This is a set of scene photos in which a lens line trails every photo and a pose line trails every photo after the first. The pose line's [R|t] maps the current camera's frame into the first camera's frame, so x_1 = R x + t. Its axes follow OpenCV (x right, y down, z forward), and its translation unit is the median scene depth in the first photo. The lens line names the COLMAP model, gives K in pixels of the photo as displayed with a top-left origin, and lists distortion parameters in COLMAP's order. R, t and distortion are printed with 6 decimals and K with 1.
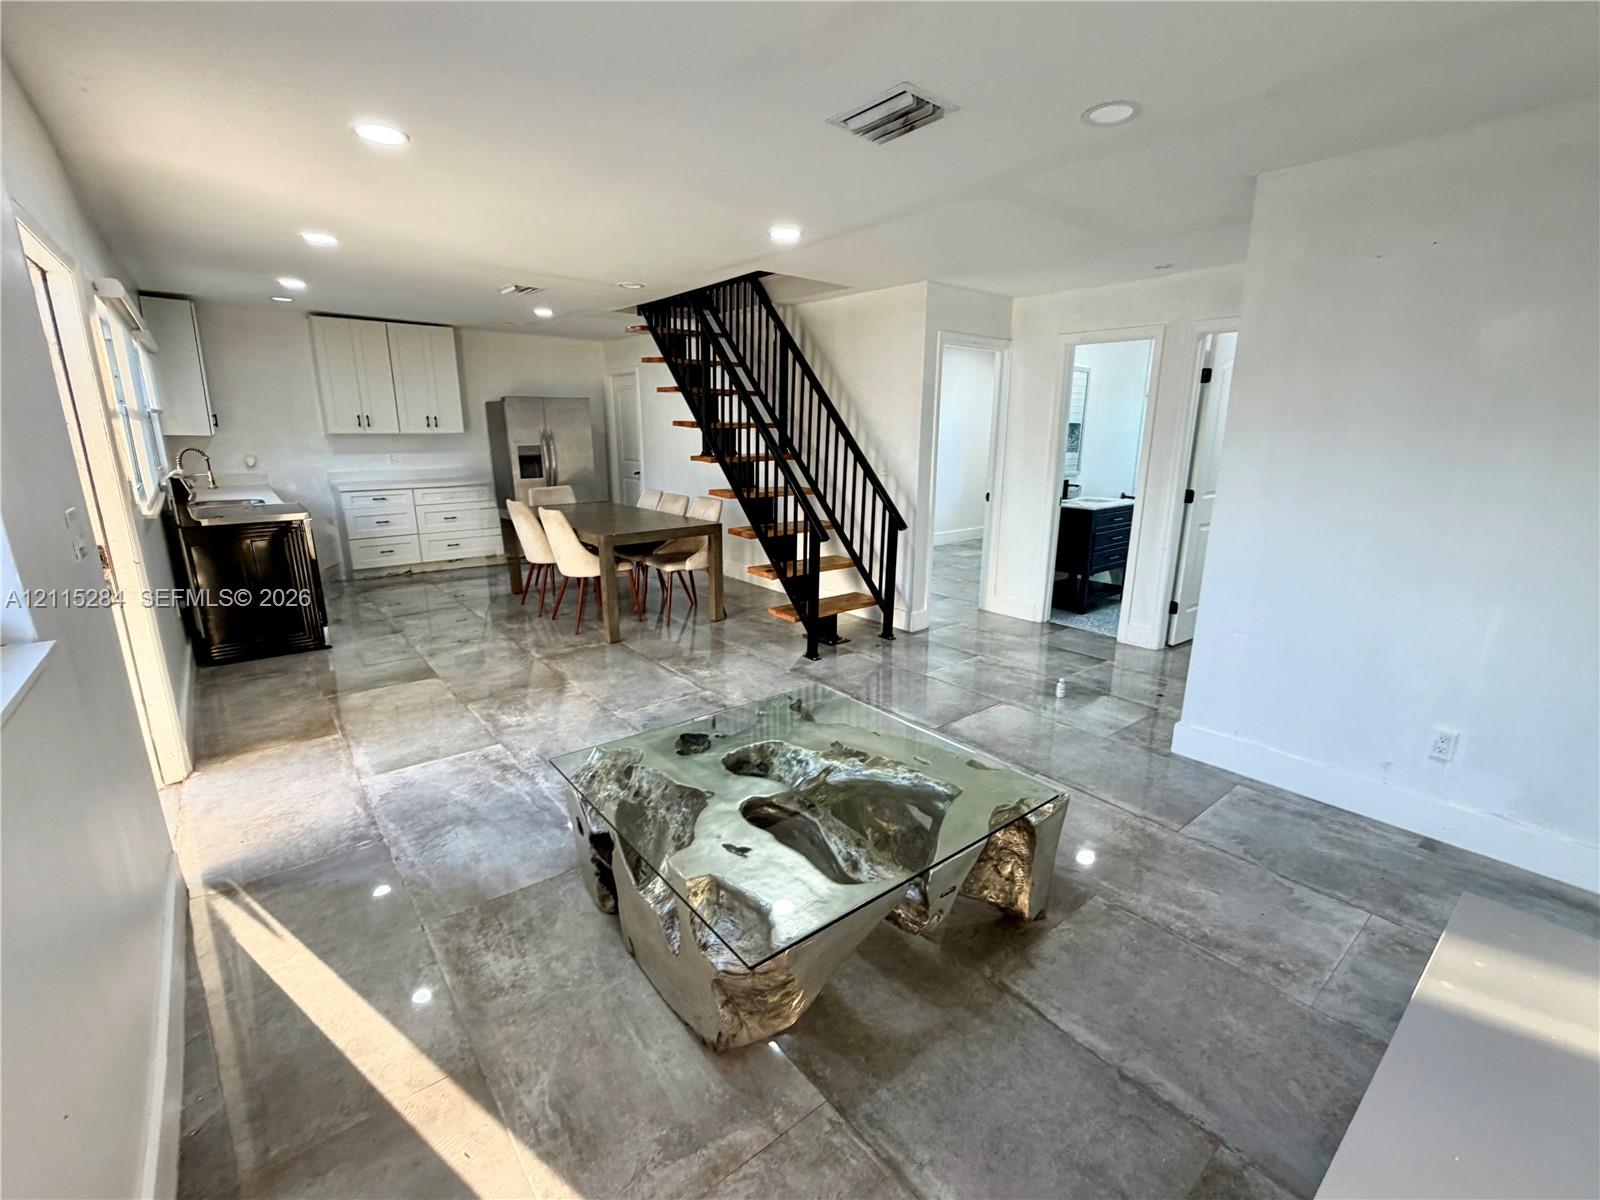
lens RADIAL K [[711.9, 0, 800.0], [0, 711.9, 600.0], [0, 0, 1]] dist [0.000945, -0.000384]
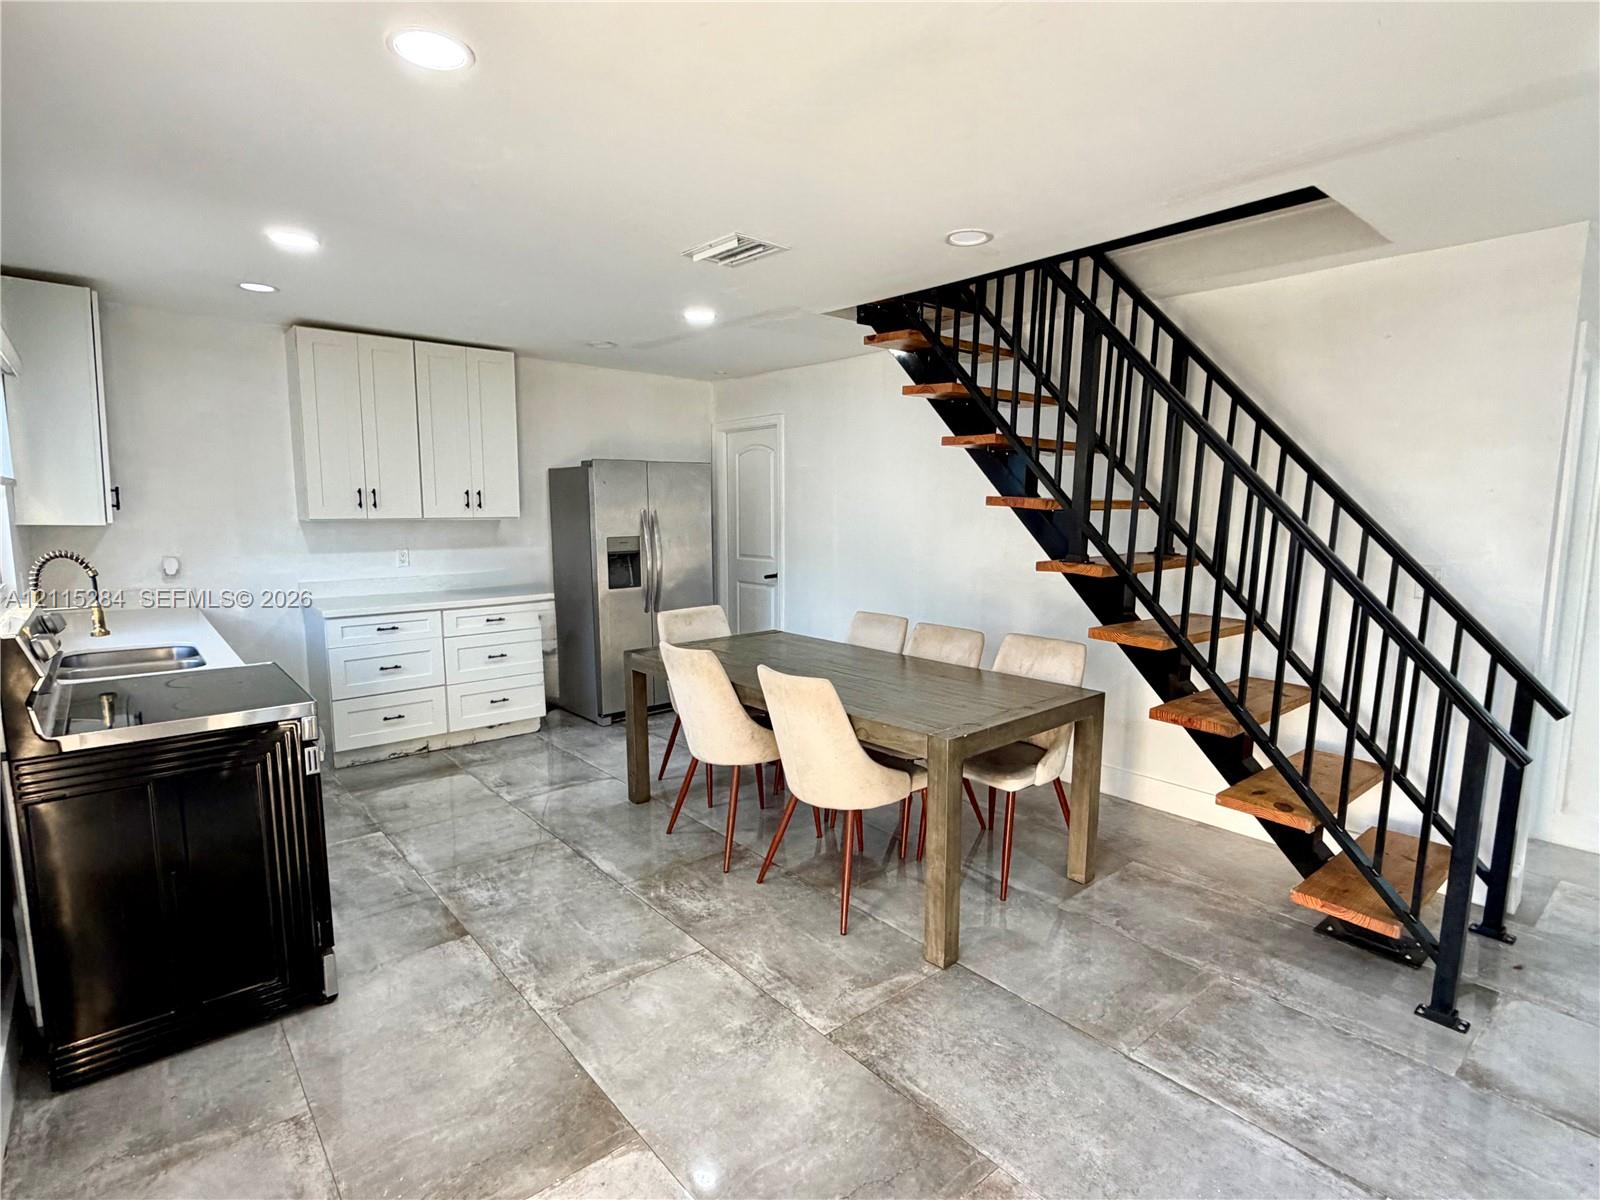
lens RADIAL K [[825.1, 0, 800.0], [0, 825.1, 600.0], [0, 0, 1]] dist [-0.003090, -0.001153]
pose [[0.999790, -0.004601, 0.019948, -0.283271], [0.007008, 0.992466, -0.122323, -0.085569], [-0.019235, 0.122437, 0.992290, 0.341398]]
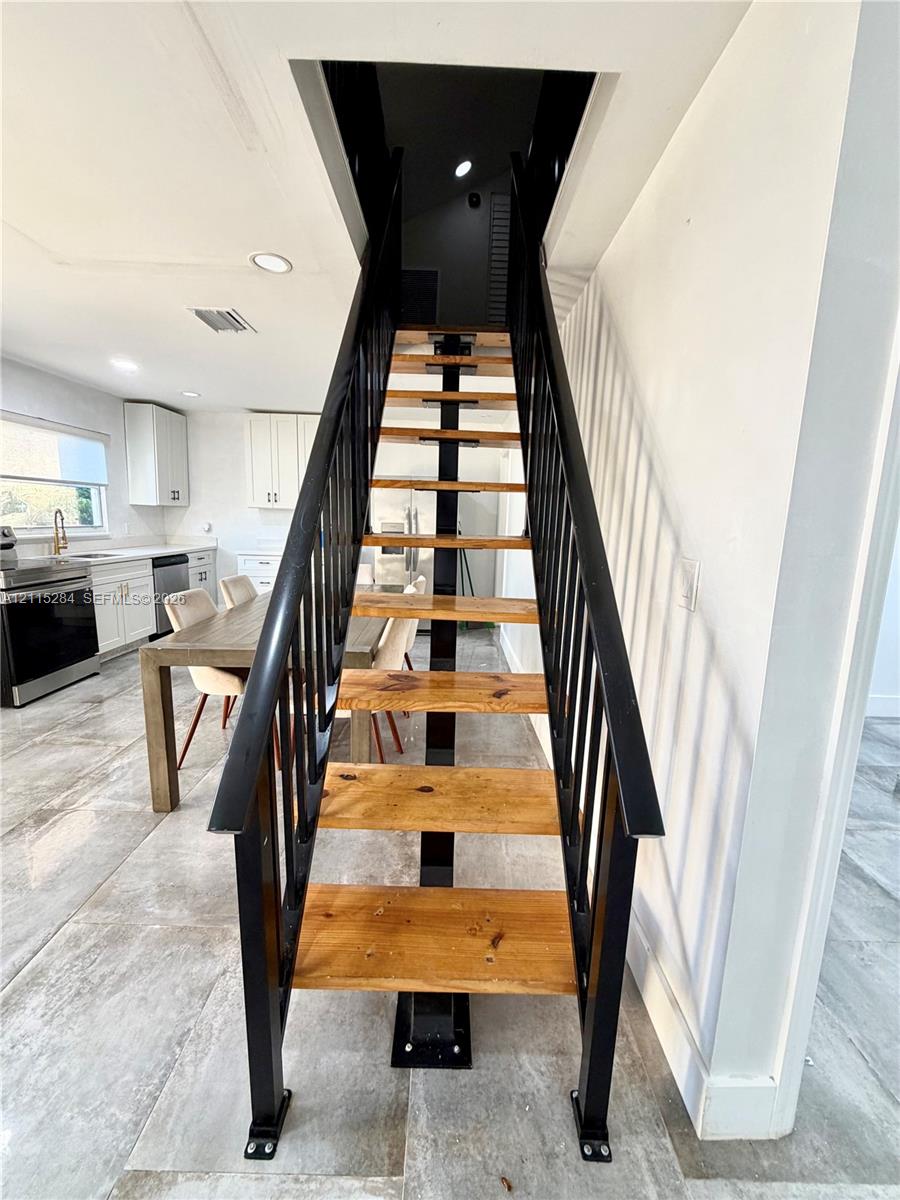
lens RADIAL K [[484.1, 0, 450.0], [0, 484.1, 600.0], [0, 0, 1]] dist [0.000190, 0.000574]
pose [[0.775633, 0.127785, -0.618114, 0.142962], [-0.181095, 0.983173, -0.023990, -0.126638], [0.604647, 0.130545, 0.785722, 0.610151]]
